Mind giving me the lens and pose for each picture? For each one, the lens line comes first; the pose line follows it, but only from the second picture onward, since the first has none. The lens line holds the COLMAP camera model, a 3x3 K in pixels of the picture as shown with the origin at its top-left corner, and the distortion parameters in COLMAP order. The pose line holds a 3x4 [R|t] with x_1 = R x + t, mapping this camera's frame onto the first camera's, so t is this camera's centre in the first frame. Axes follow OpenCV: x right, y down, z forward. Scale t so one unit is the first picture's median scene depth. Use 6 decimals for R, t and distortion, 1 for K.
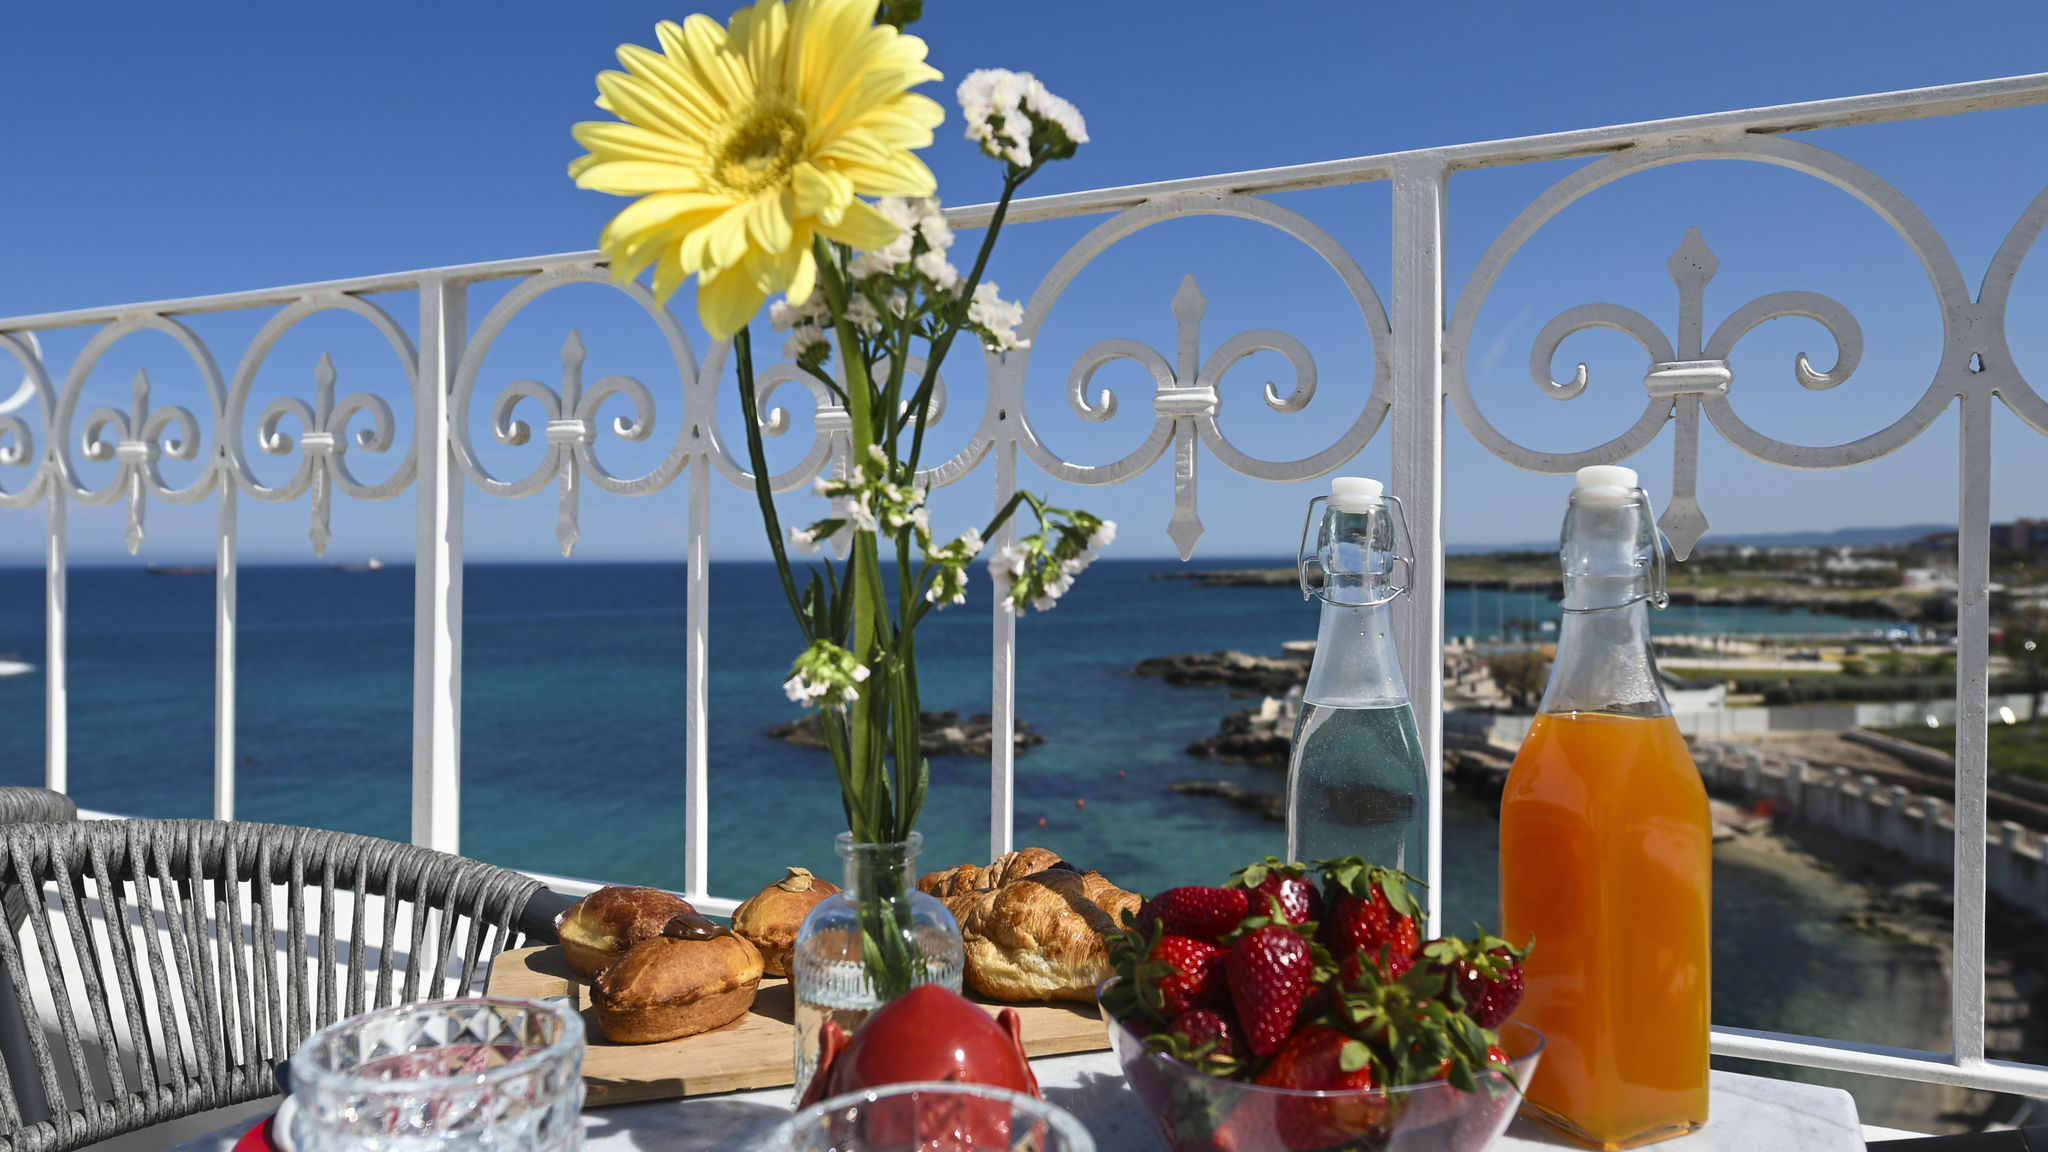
lens RADIAL K [[1470.0, 0, 1026.8], [0, 1470.0, 563.5], [0, 0, 1]] dist [0.018177, 0.000433]
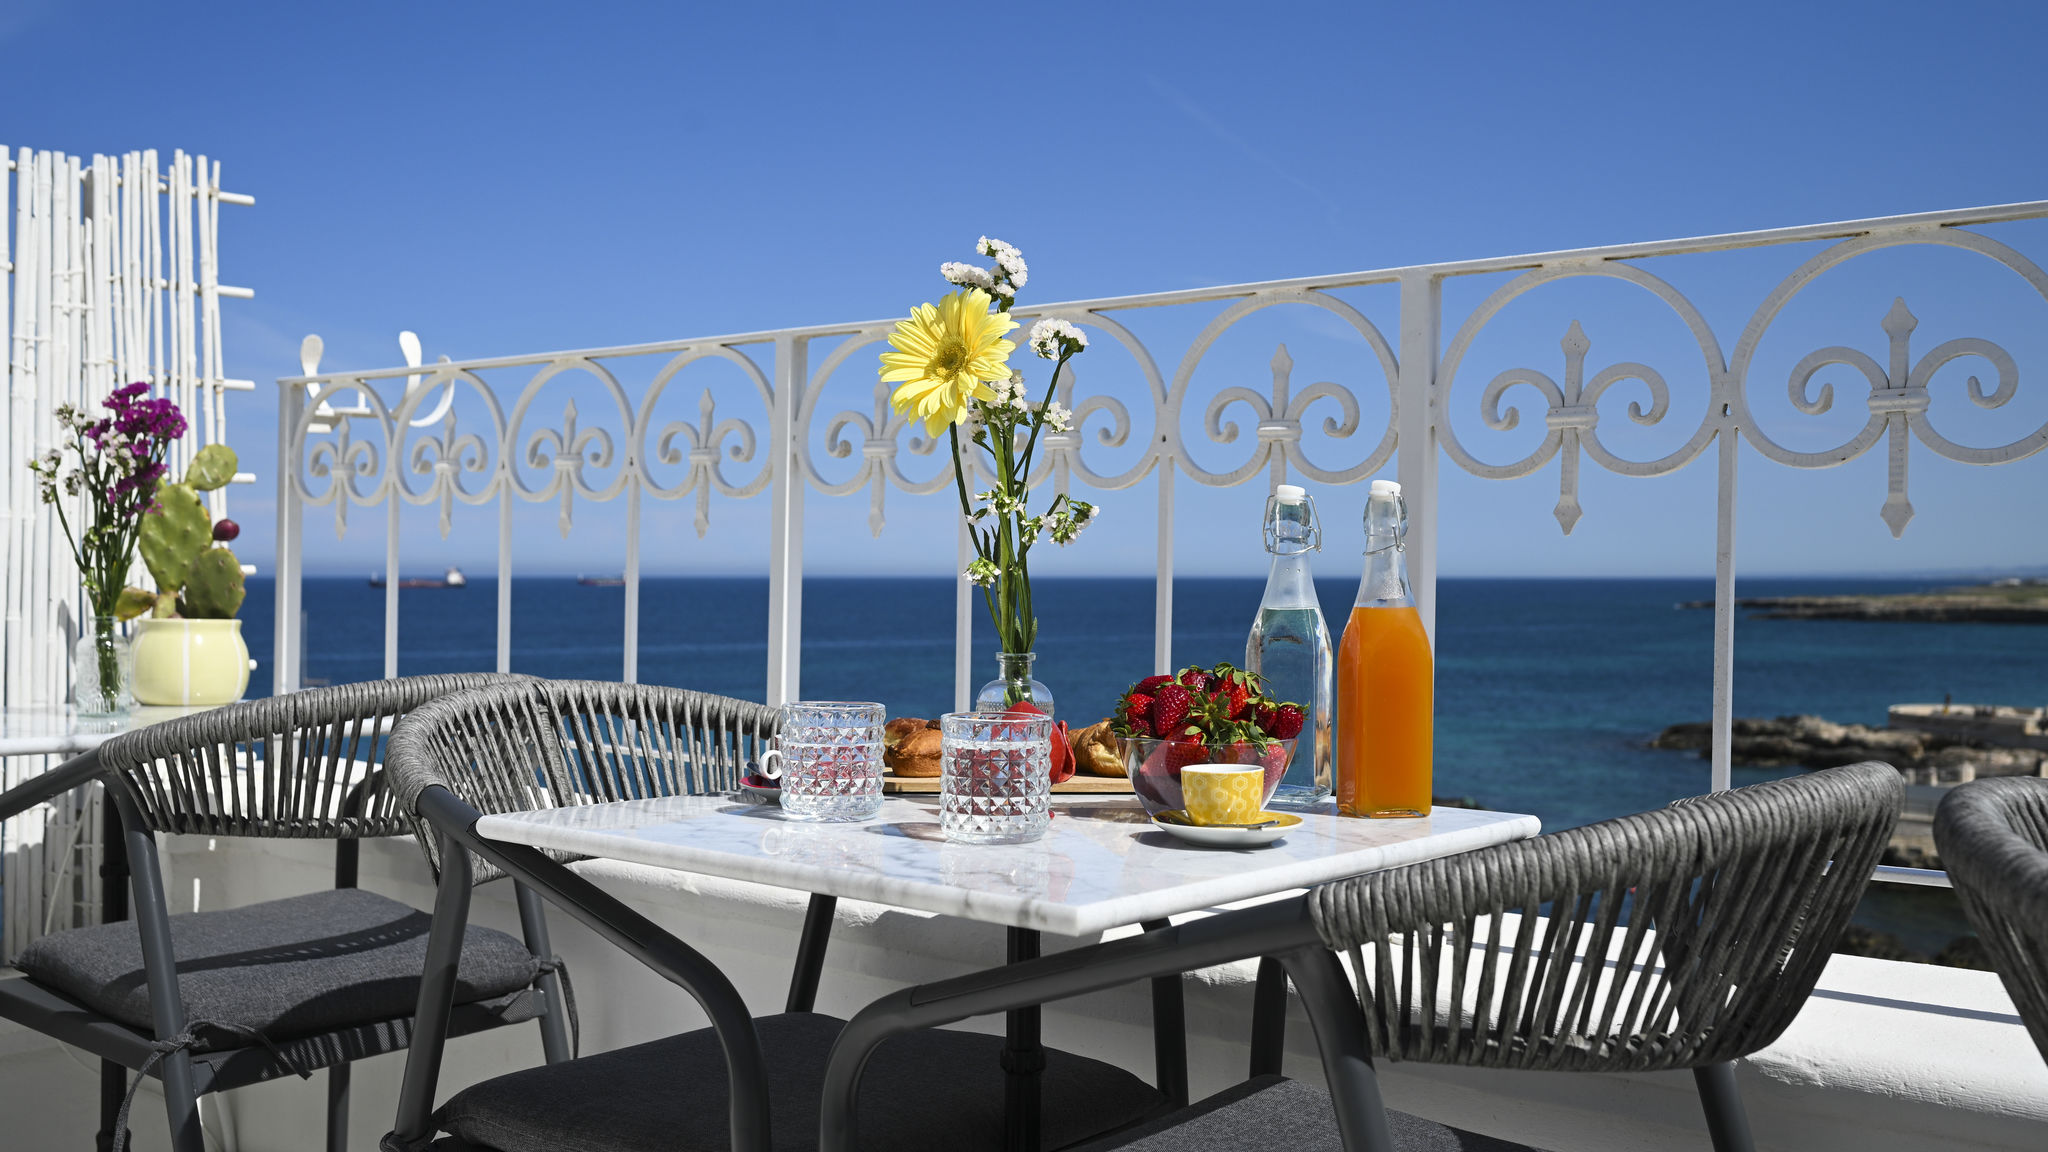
lens RADIAL K [[2042.1, 0, 1022.0], [0, 2042.1, 584.5], [0, 0, 1]] dist [0.025905, 0.000000]
pose [[0.973601, 0.007508, -0.228131, 0.230920], [-0.007379, 0.999972, 0.001415, 0.031069], [0.228135, 0.000306, 0.973629, -0.746223]]
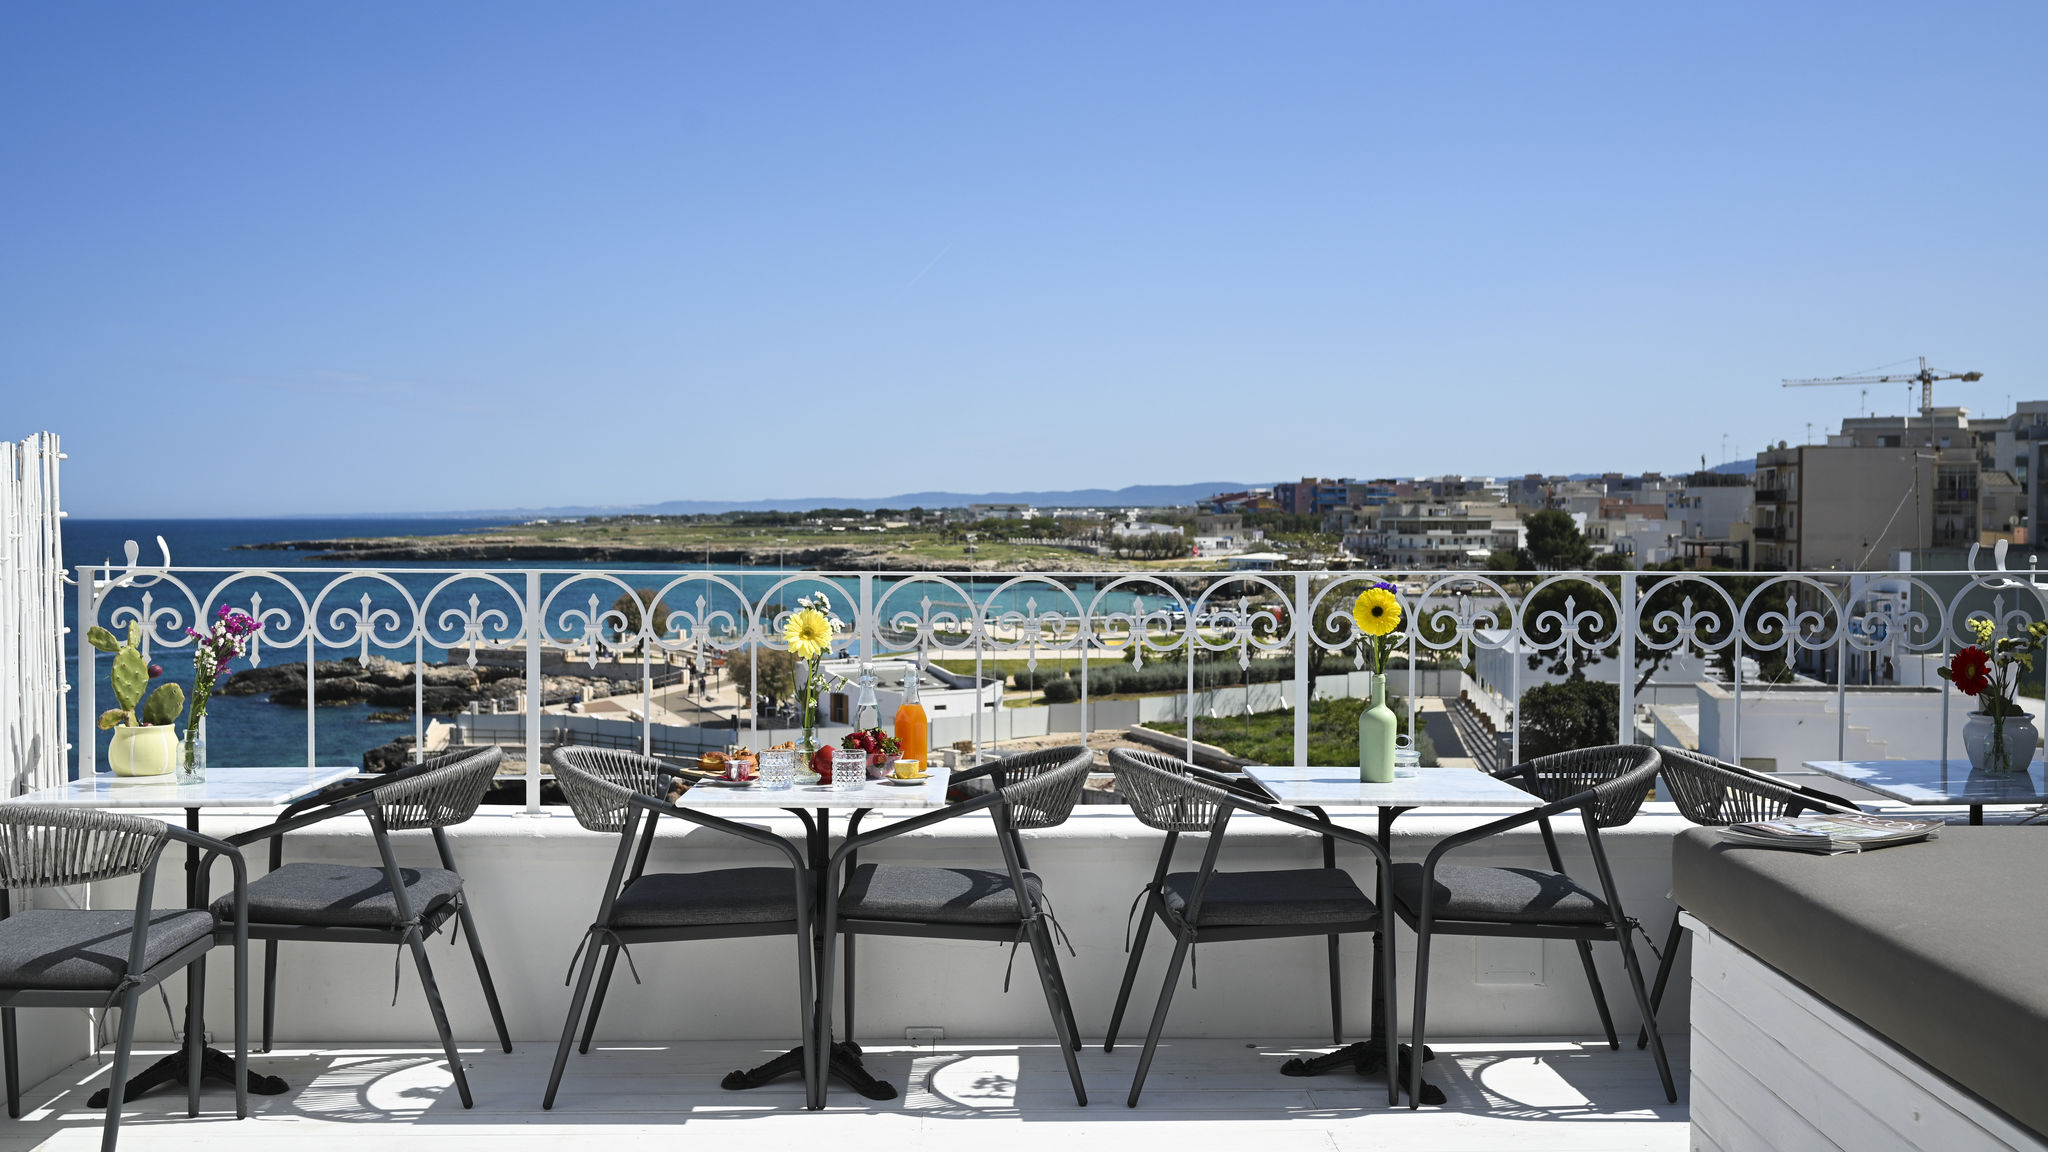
lens RADIAL K [[2042.1, 0, 1027.9], [0, 2042.1, 574.6], [0, 0, 1]] dist [0.025905, 0.000000]
pose [[0.899071, -0.011926, 0.437640, -1.359627], [0.001836, 0.999723, 0.023471, -0.292352], [-0.437798, -0.020299, 0.898844, -2.964928]]
